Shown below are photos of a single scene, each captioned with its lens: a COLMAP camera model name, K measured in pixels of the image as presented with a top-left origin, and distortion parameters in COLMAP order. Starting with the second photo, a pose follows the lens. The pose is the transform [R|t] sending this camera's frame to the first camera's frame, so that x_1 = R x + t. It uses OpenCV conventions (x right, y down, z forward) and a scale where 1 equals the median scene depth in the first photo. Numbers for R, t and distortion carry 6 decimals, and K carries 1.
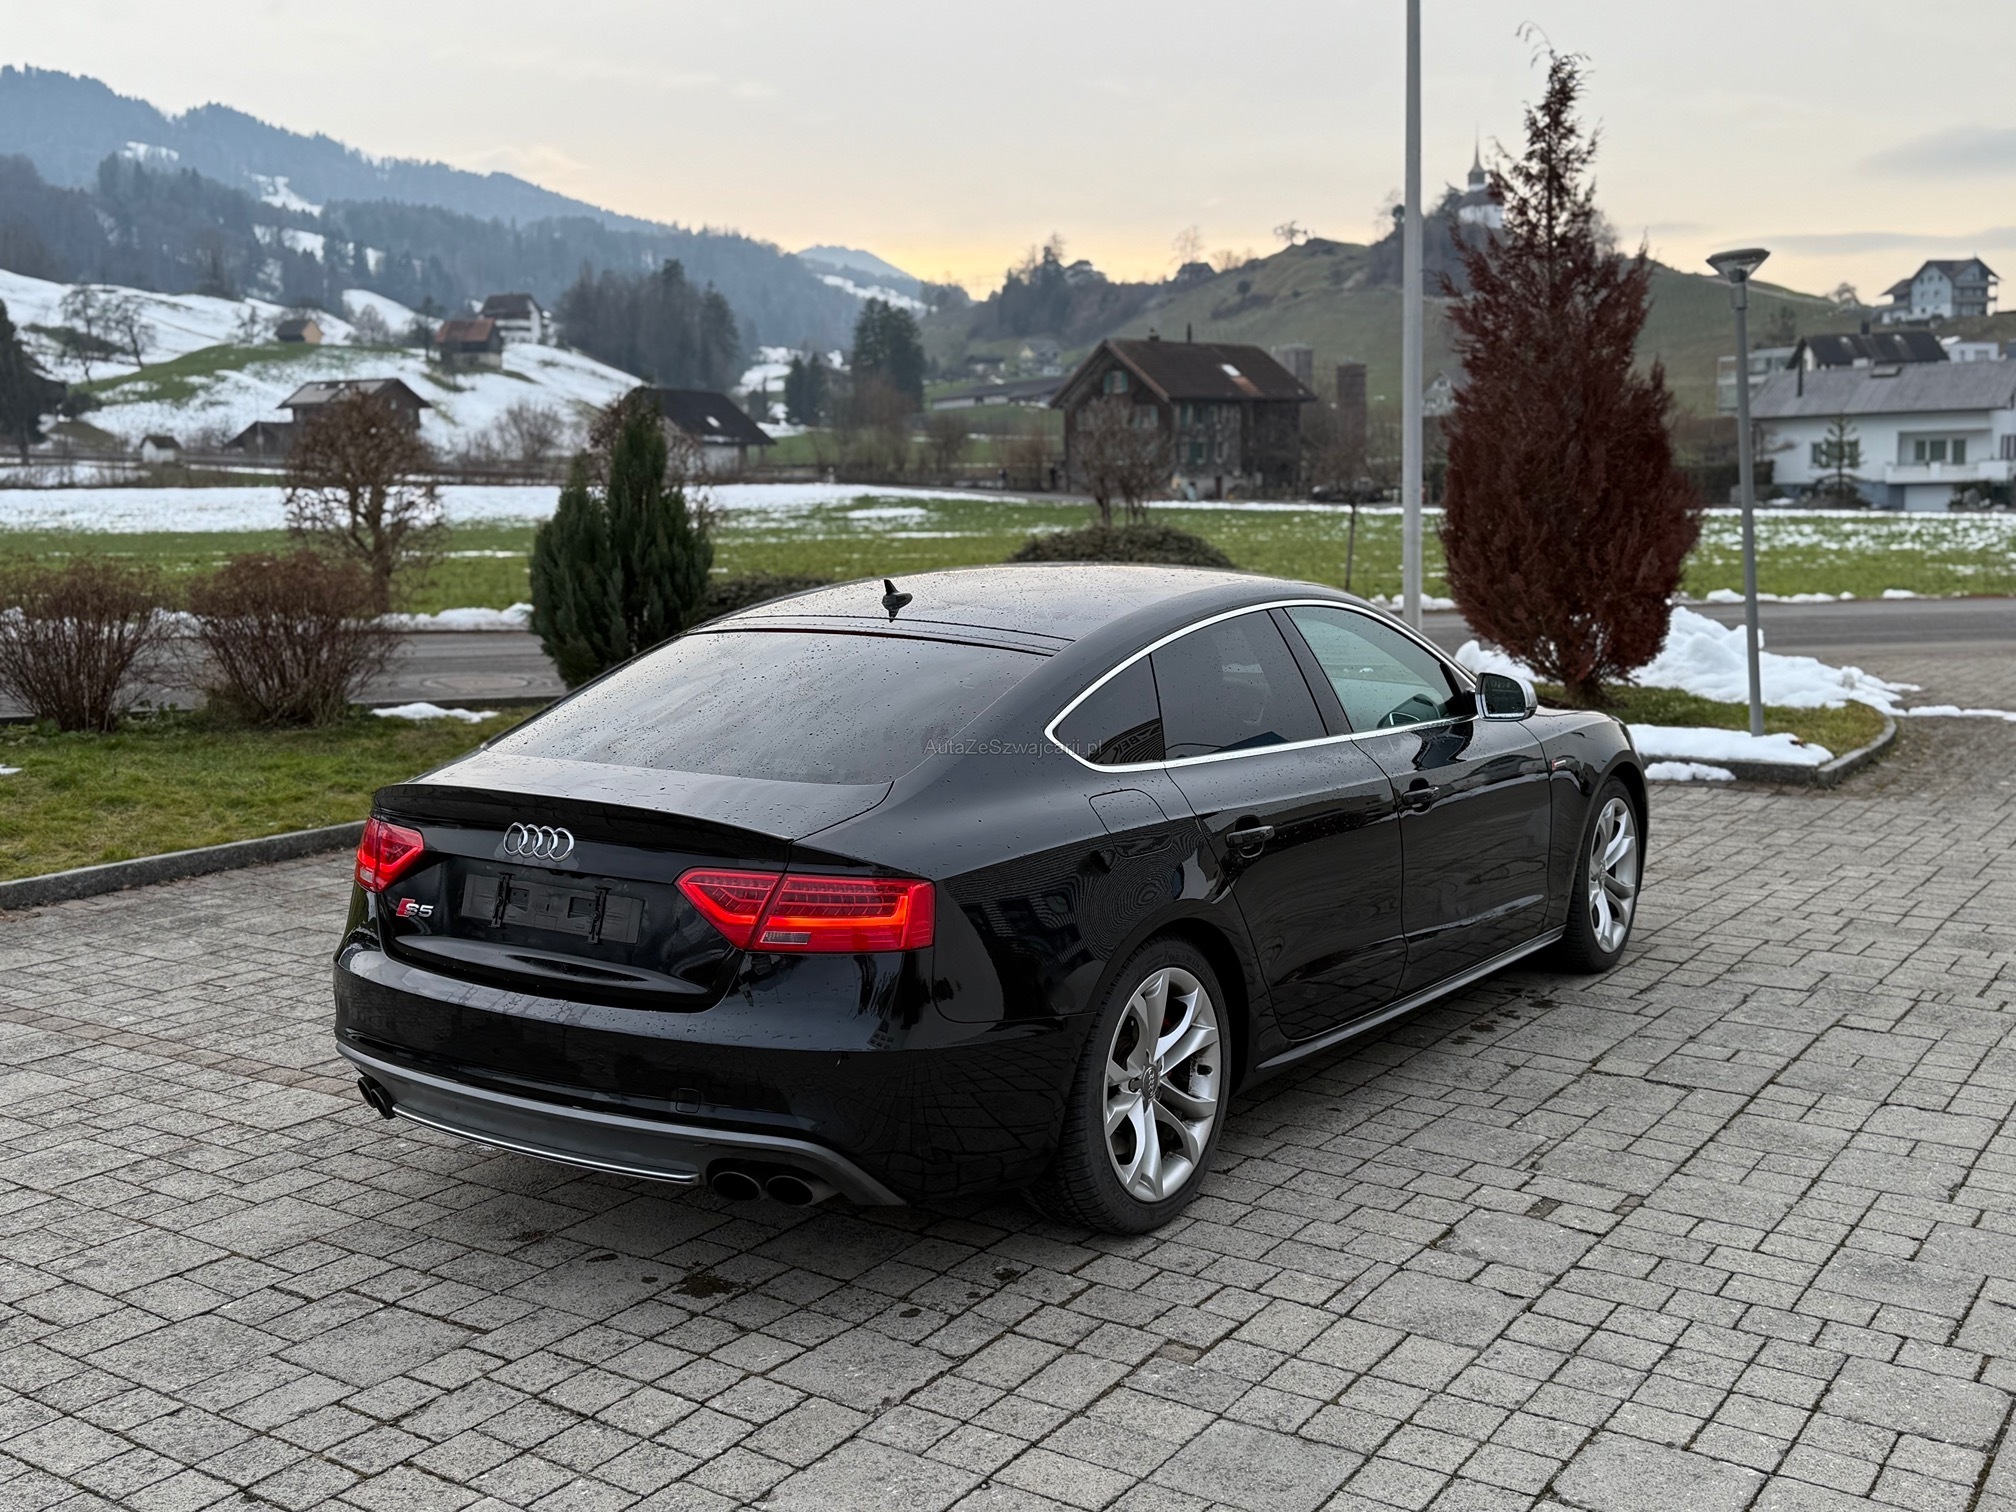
lens RADIAL K [[2065.1, 0, 1005.2], [0, 2065.1, 763.1], [0, 0, 1]] dist [0.189647, -0.405108]
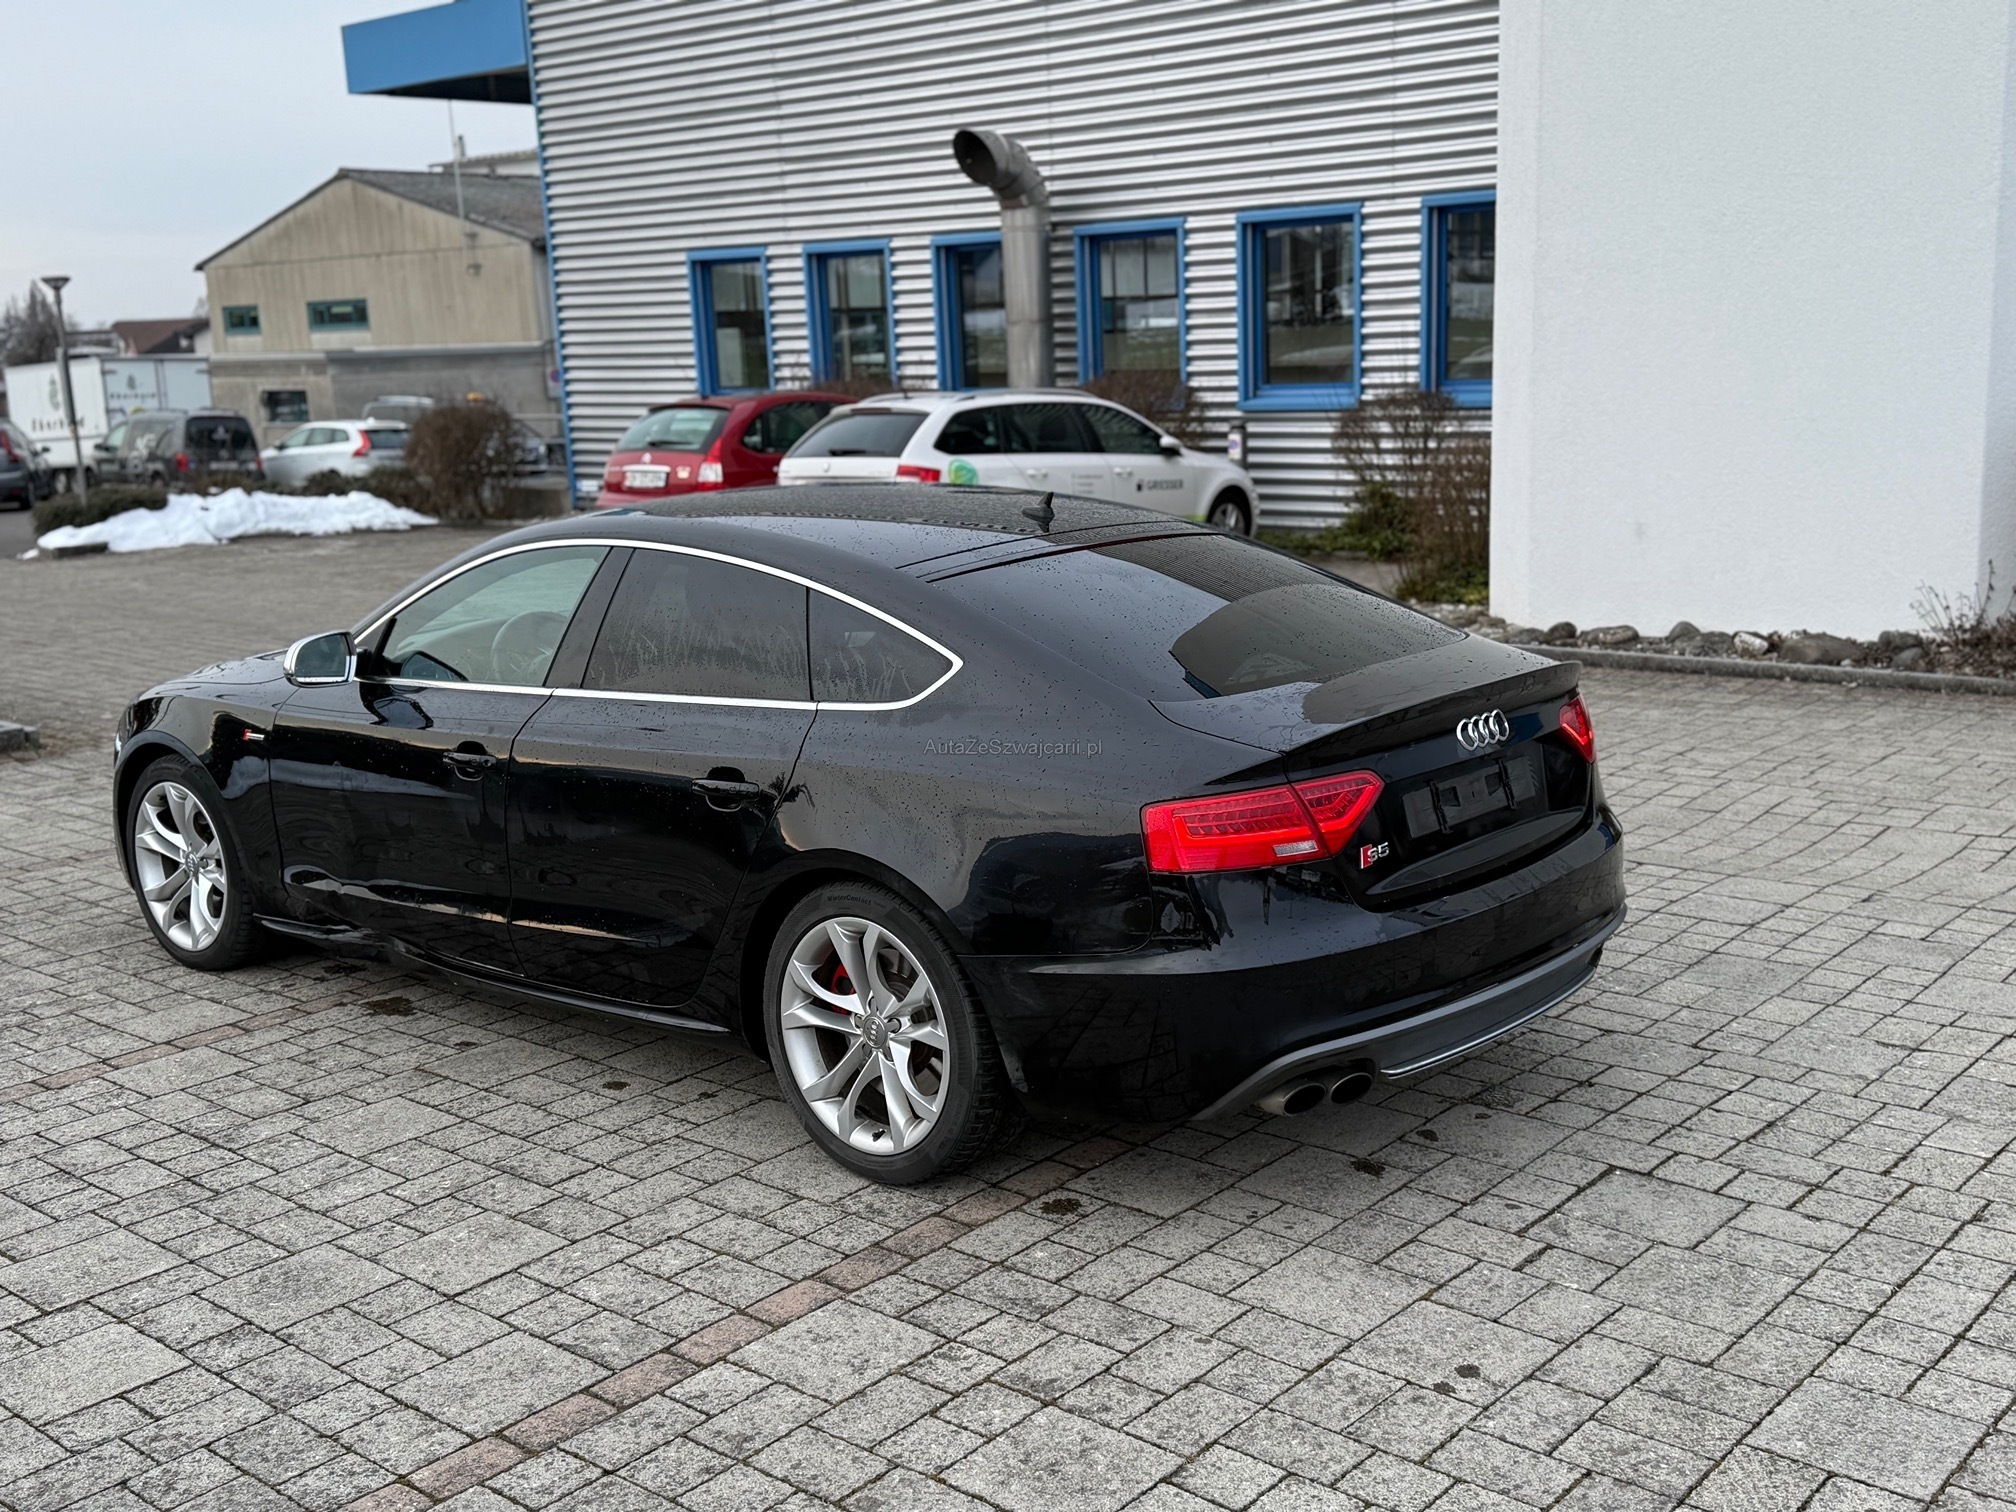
lens RADIAL K [[2064.2, 0, 1018.8], [0, 2064.2, 751.1], [0, 0, 1]] dist [0.190995, -0.415615]
pose [[0.111549, -0.177033, 0.977863, -1.180561], [0.170154, 0.972875, 0.156720, -0.144313], [-0.979083, 0.148905, 0.138646, 1.017752]]
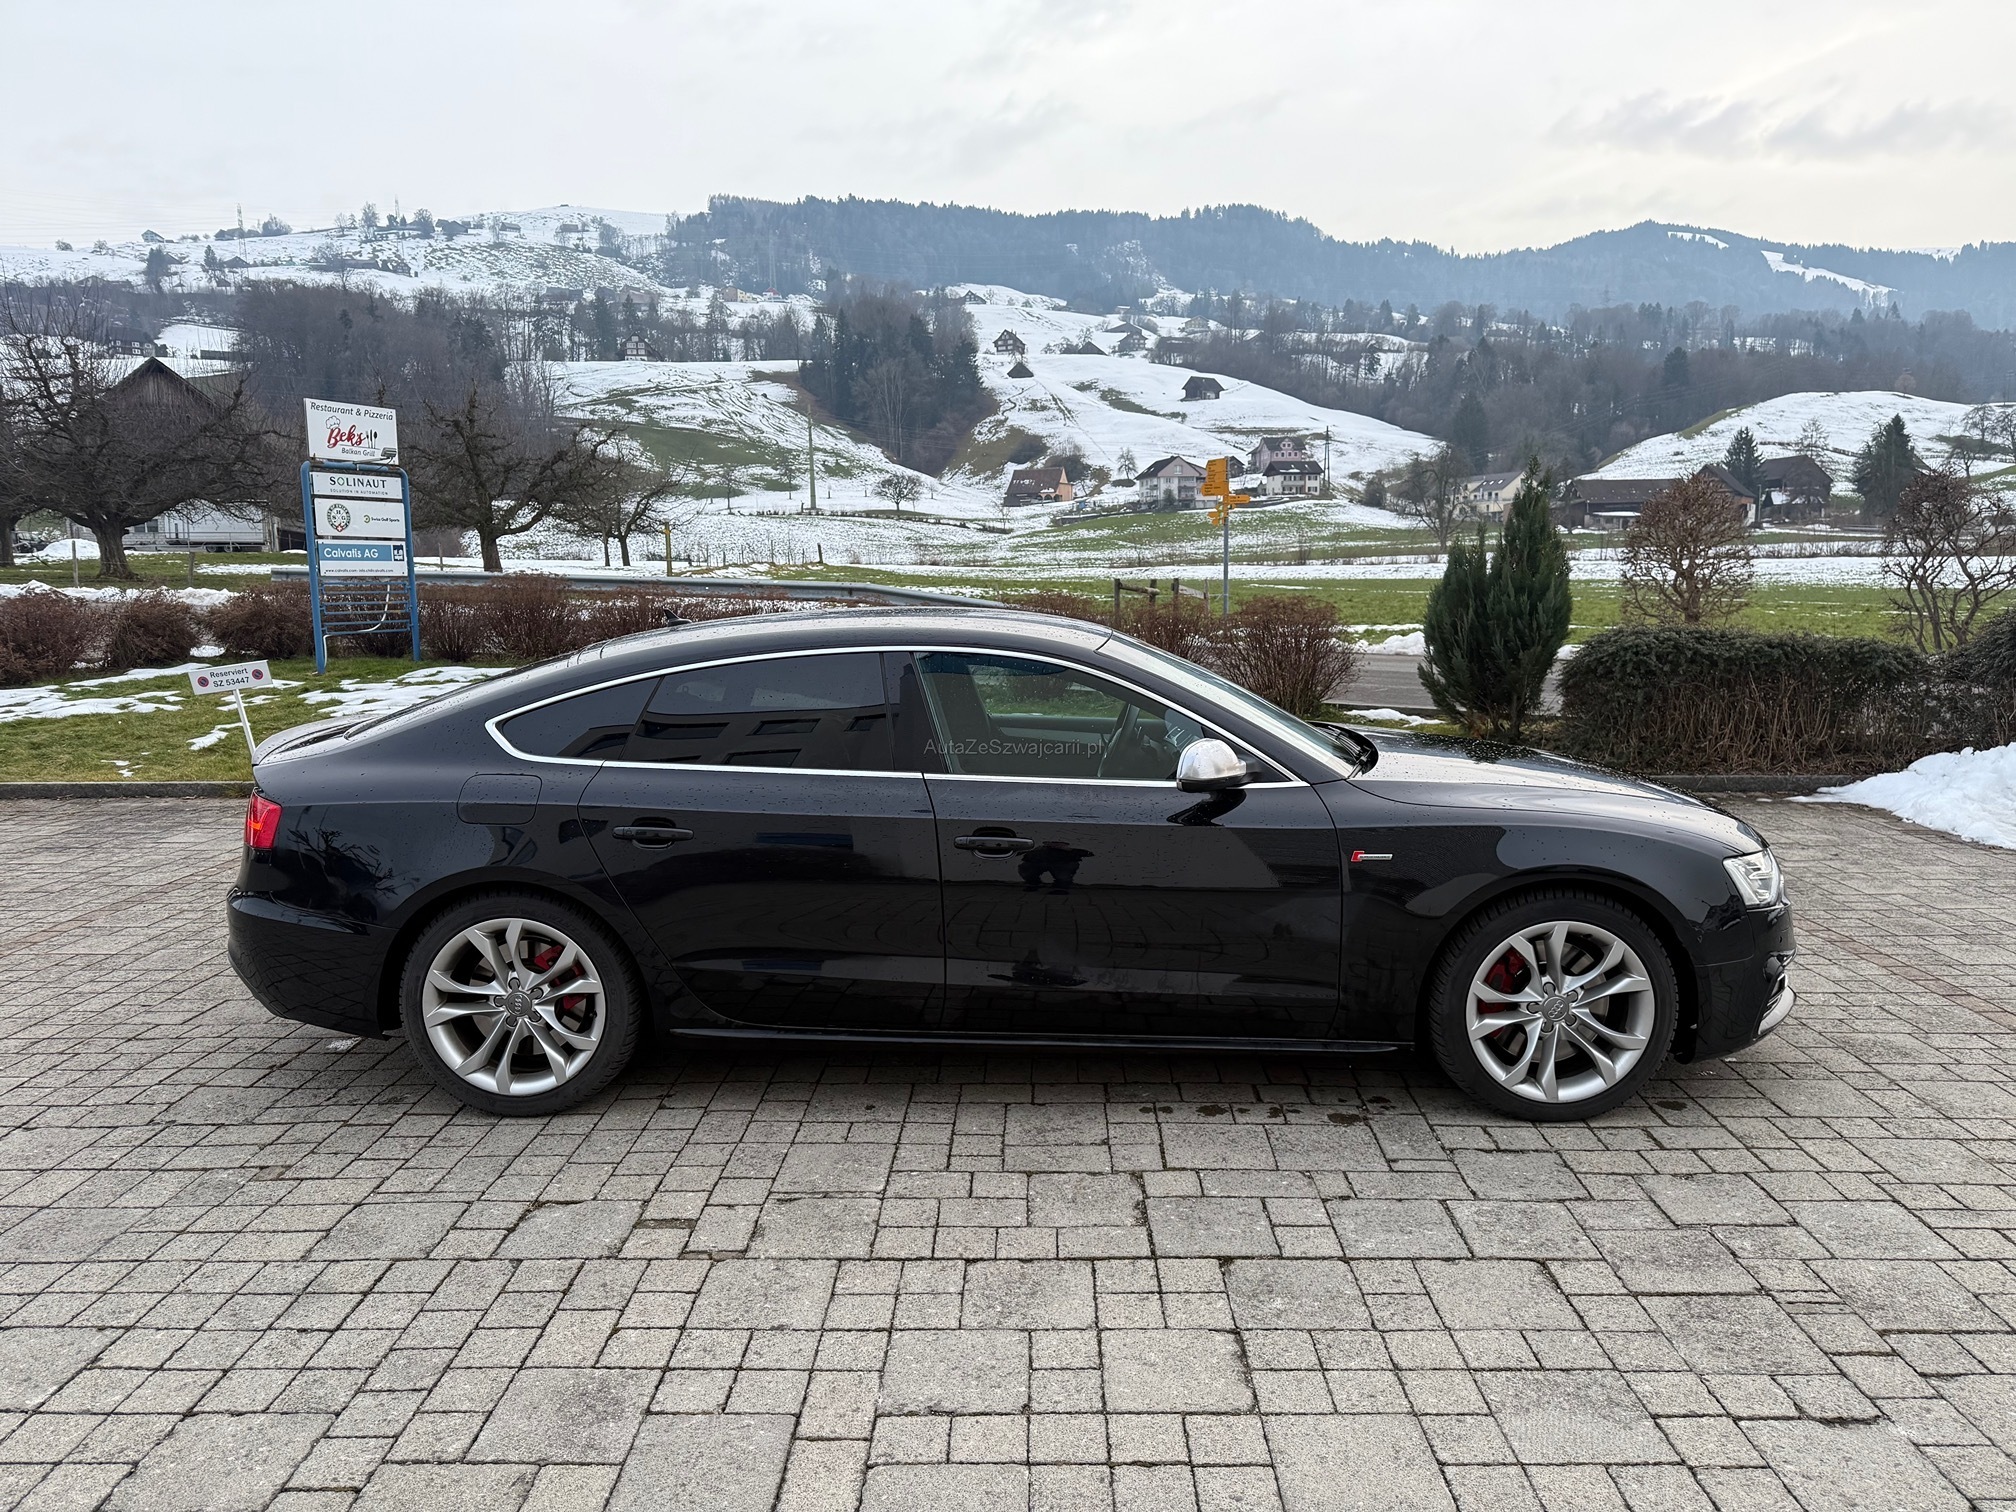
lens RADIAL K [[1404.4, 0, 1019.4], [0, 1404.4, 767.3], [0, 0, 1]] dist [0.096680, -0.139078]
pose [[0.545181, 0.126403, -0.828734, 0.964506], [-0.111104, 0.990741, 0.078024, -0.095833], [0.830923, 0.049538, 0.554177, 0.775815]]
